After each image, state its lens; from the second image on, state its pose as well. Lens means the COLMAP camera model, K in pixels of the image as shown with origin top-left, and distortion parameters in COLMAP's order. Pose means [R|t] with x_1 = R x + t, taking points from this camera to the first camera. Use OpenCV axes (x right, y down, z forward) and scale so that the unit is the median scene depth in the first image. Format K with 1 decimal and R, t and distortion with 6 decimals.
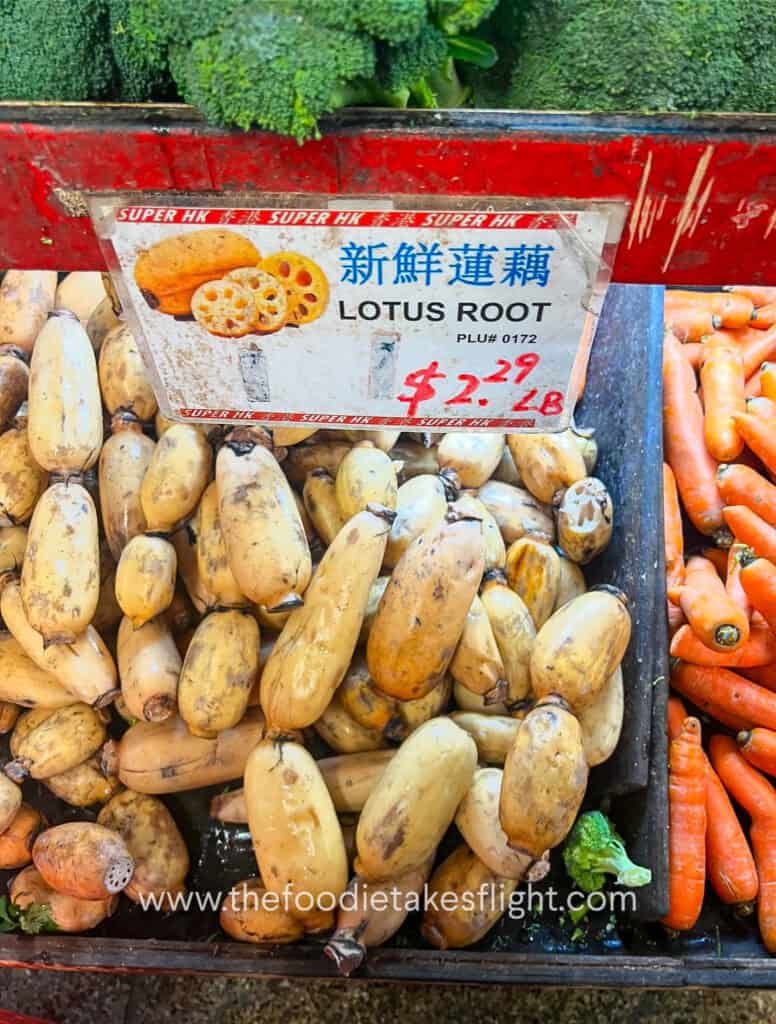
lens RADIAL K [[857.9, 0, 388.0], [0, 857.9, 512.0], [0, 0, 1]] dist [-0.005764, -0.041382]
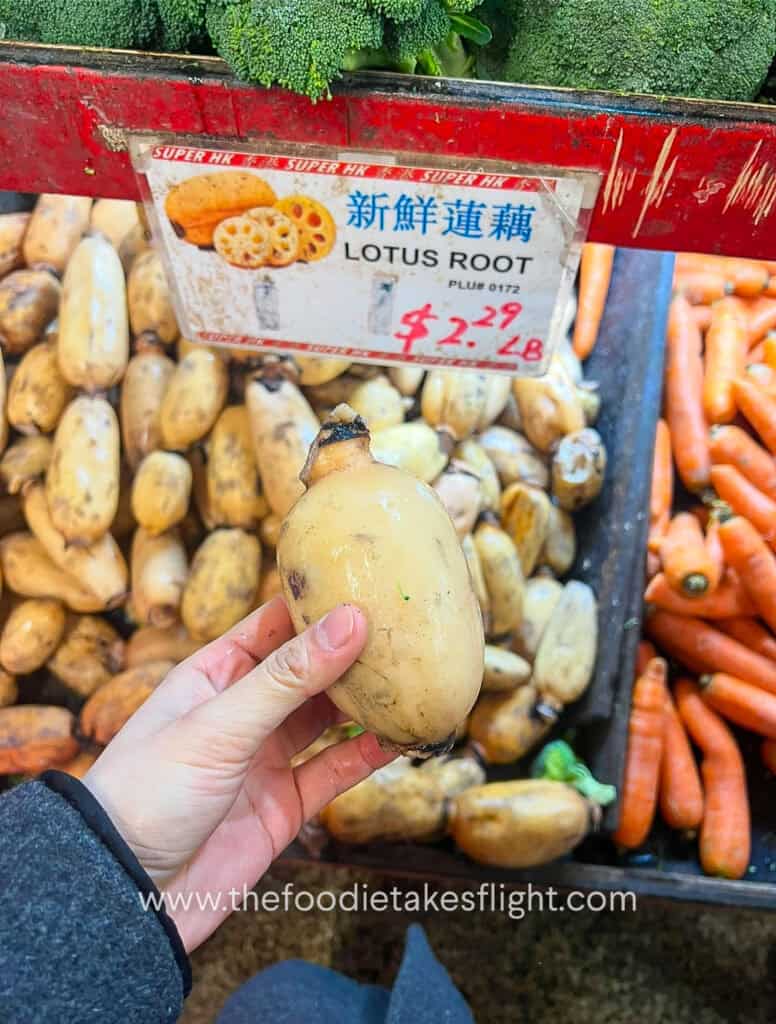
lens RADIAL K [[857.9, 0, 388.0], [0, 857.9, 512.0], [0, 0, 1]] dist [-0.005764, -0.041382]
pose [[0.996979, 0.075931, -0.016350, 0.049911], [-0.074741, 0.995143, 0.064064, 0.031910], [0.021135, -0.062648, 0.997812, -0.156701]]
